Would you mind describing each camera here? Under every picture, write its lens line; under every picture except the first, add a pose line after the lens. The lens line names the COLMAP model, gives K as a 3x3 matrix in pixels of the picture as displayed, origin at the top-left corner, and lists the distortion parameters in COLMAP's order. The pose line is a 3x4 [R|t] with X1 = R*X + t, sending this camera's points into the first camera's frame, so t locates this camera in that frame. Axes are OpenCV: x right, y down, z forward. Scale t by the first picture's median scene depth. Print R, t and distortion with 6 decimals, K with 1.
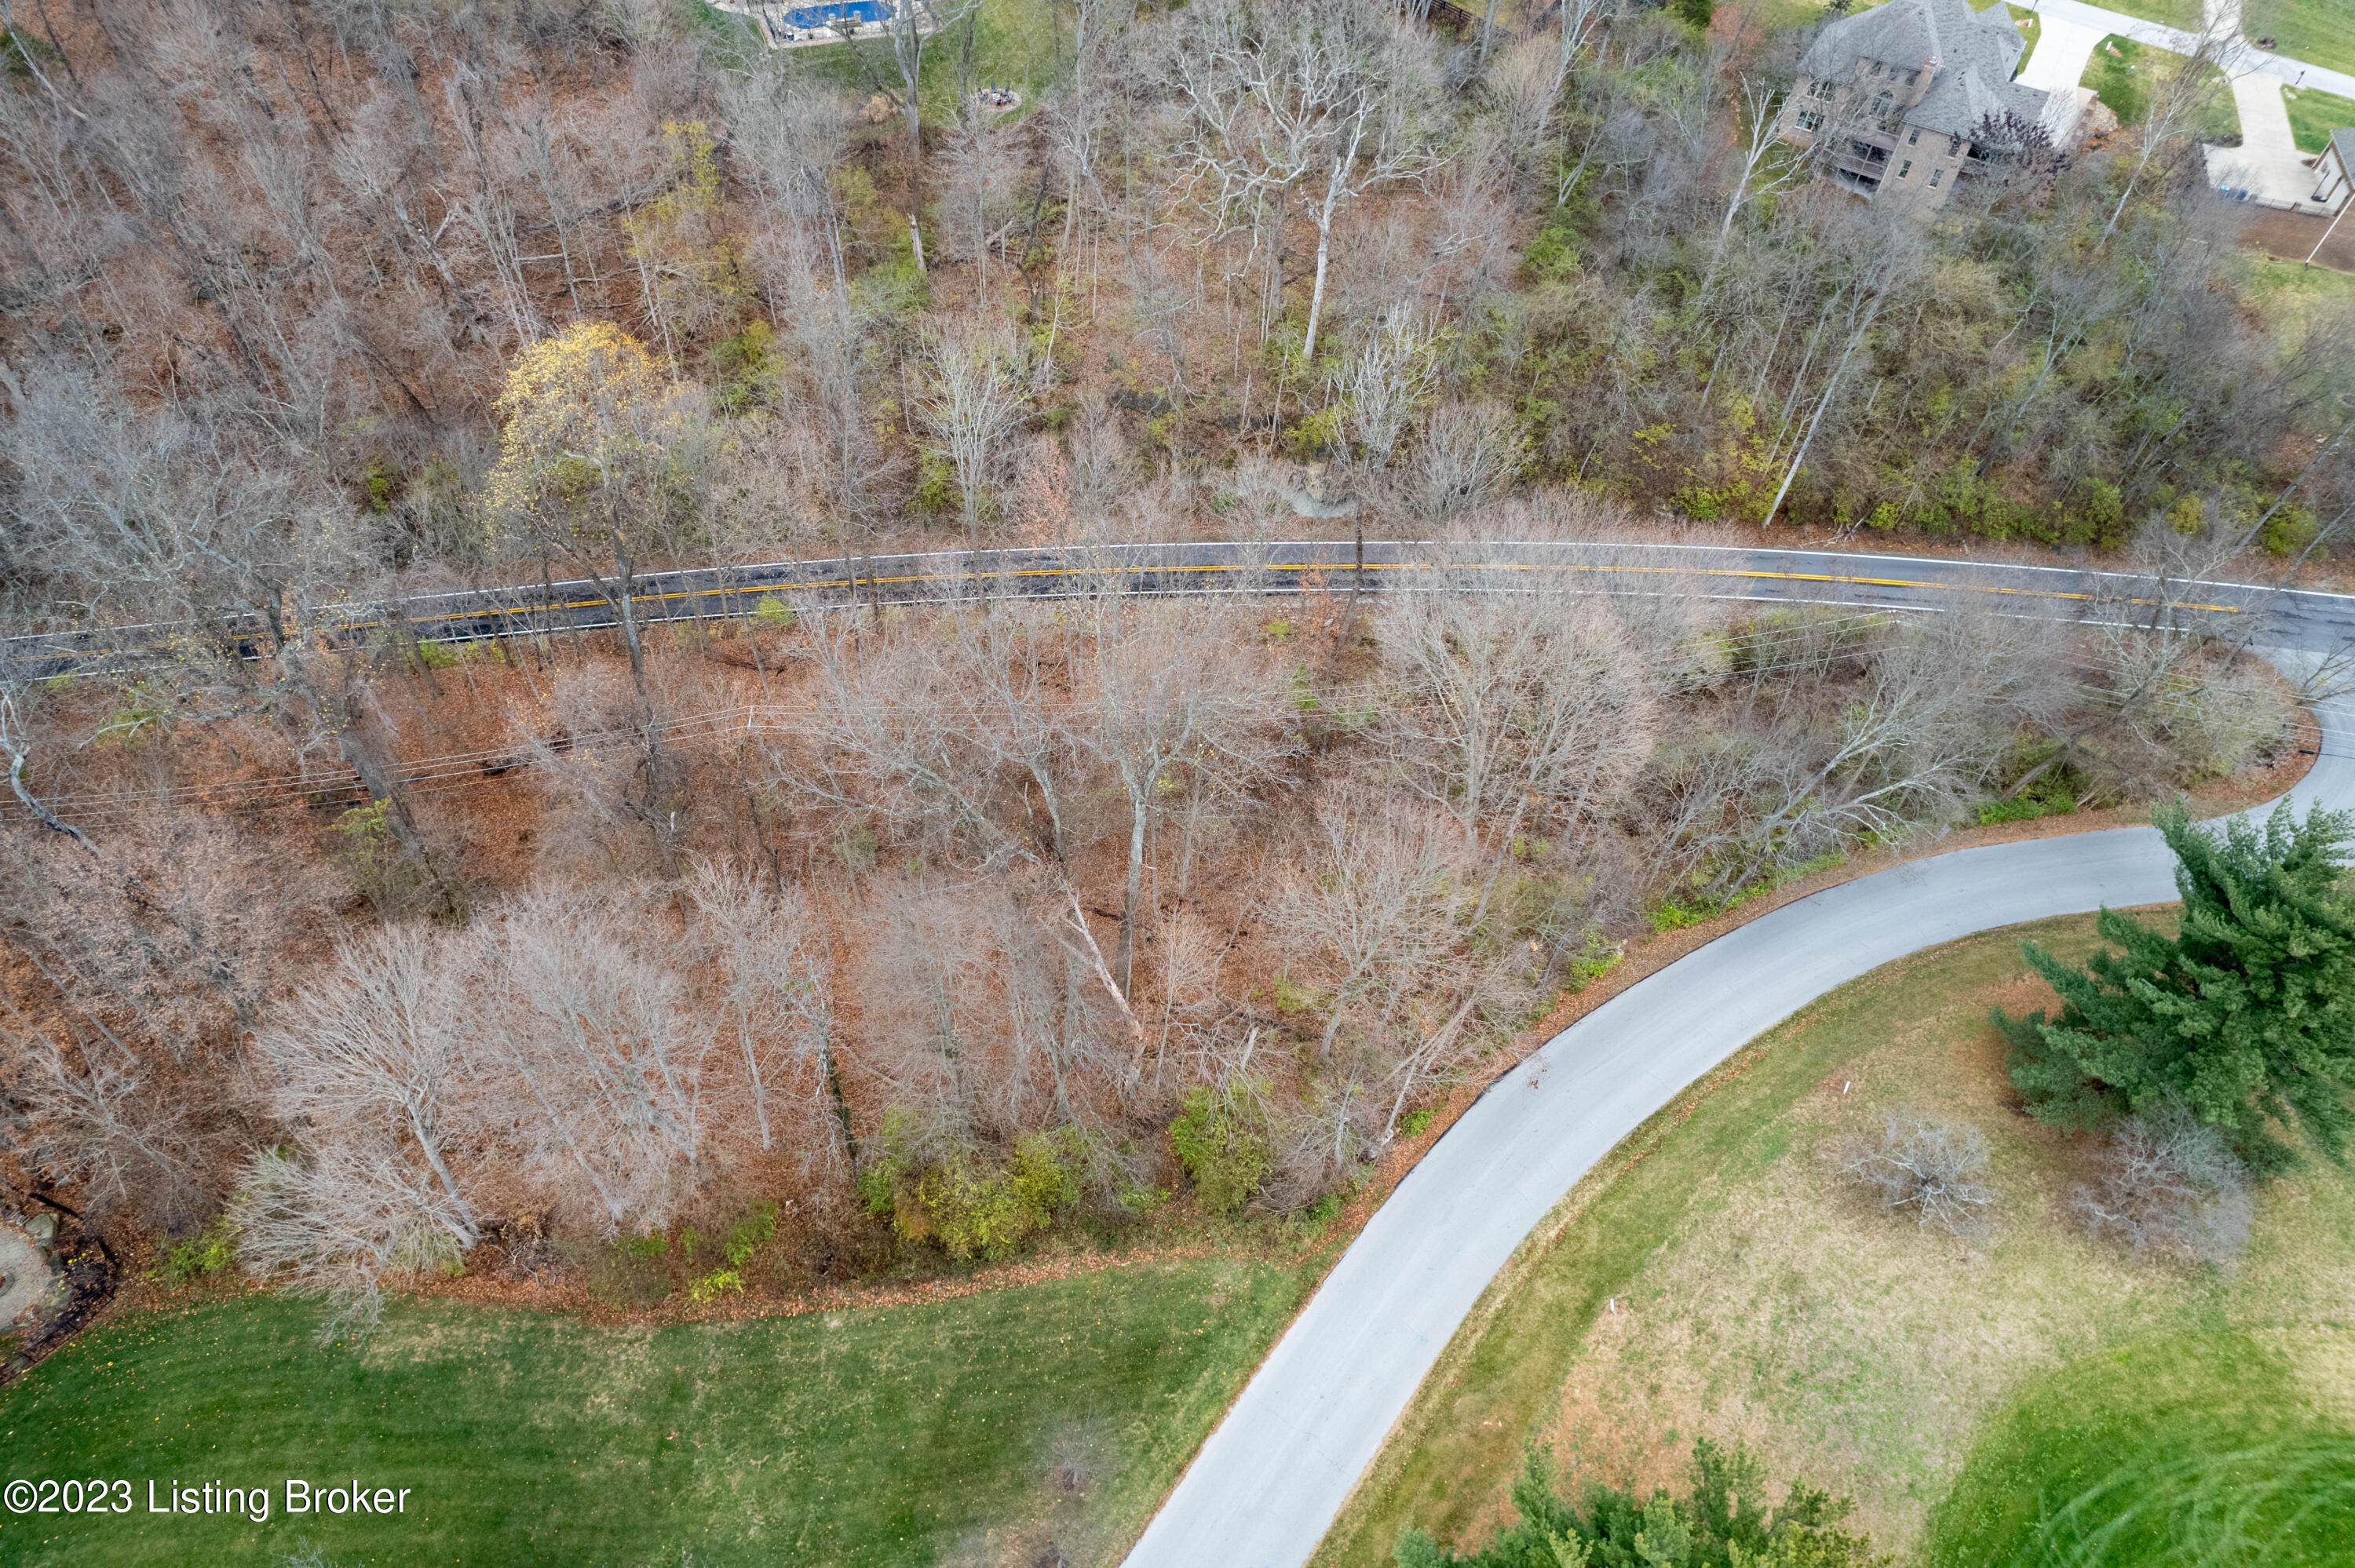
lens RADIAL K [[1528.8, 0, 1177.5], [0, 1528.8, 784.0], [0, 0, 1]] dist [-0.094035, 0.090335]
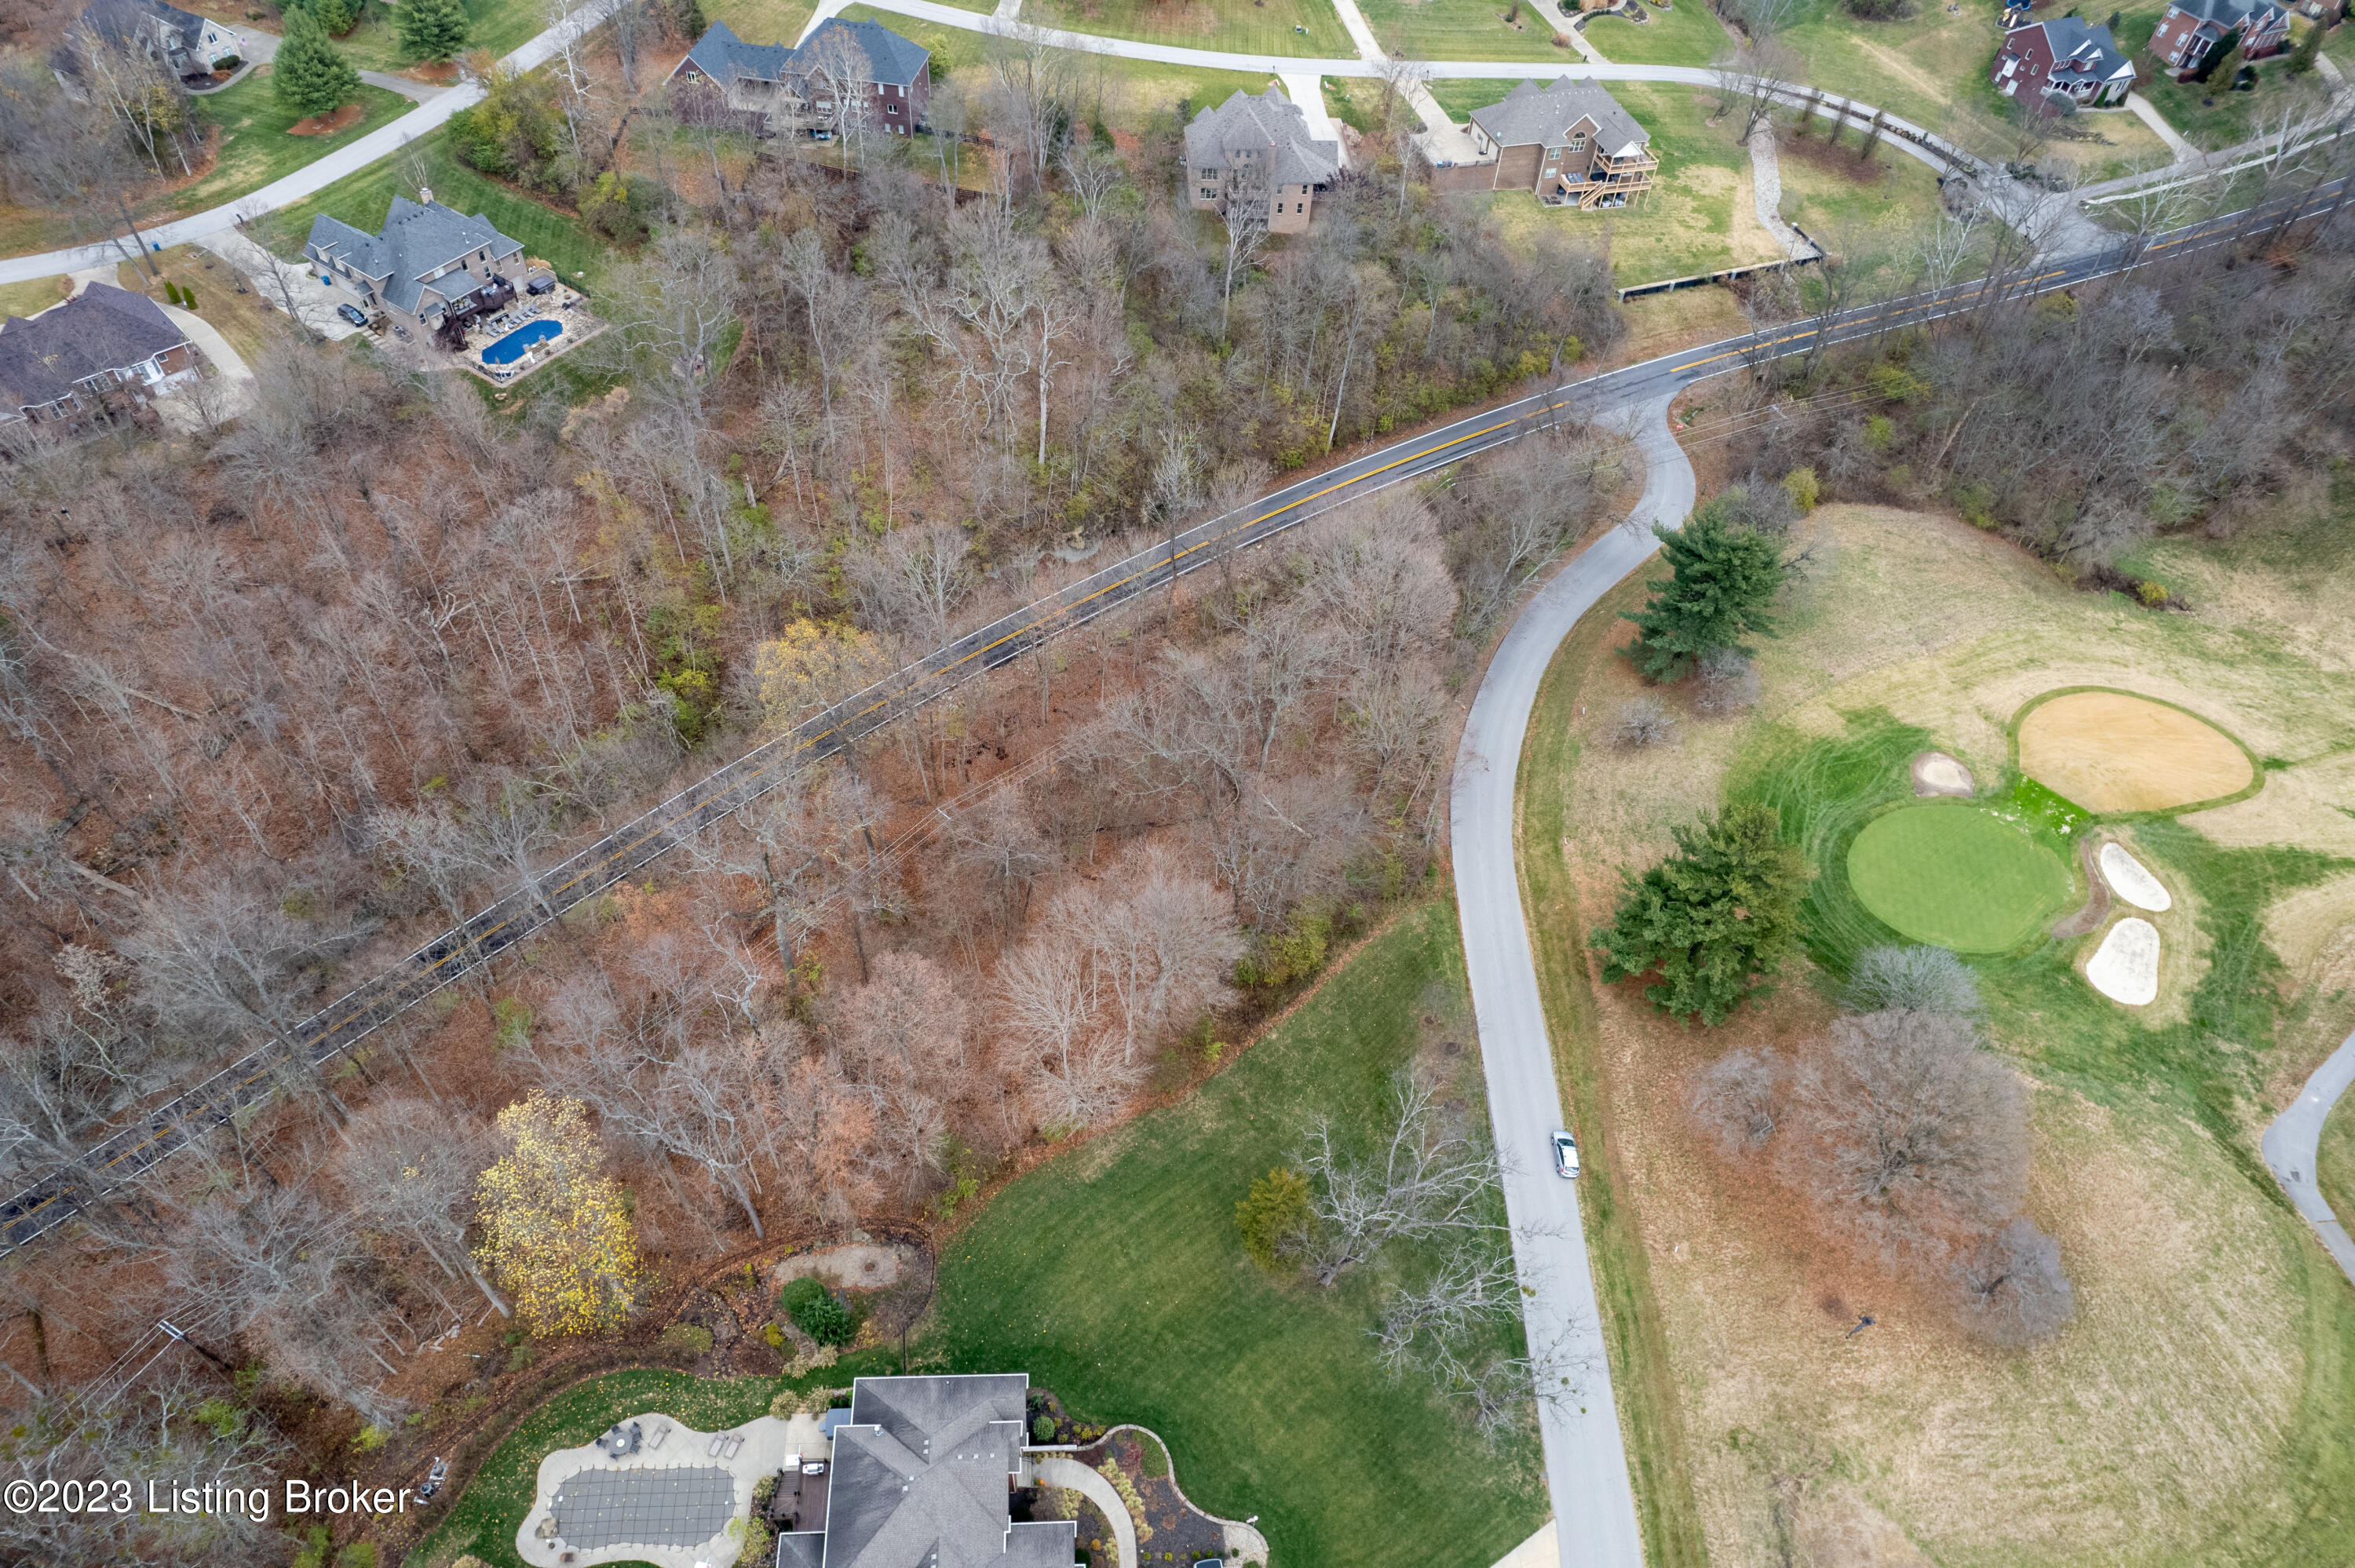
lens RADIAL K [[1528.8, 0, 1177.5], [0, 1528.8, 784.0], [0, 0, 1]] dist [-0.094035, 0.090335]
pose [[0.818404, -0.443761, 0.365090, -0.867287], [0.432621, 0.893975, 0.116828, -0.203669], [-0.378224, 0.062333, 0.923613, -0.744393]]
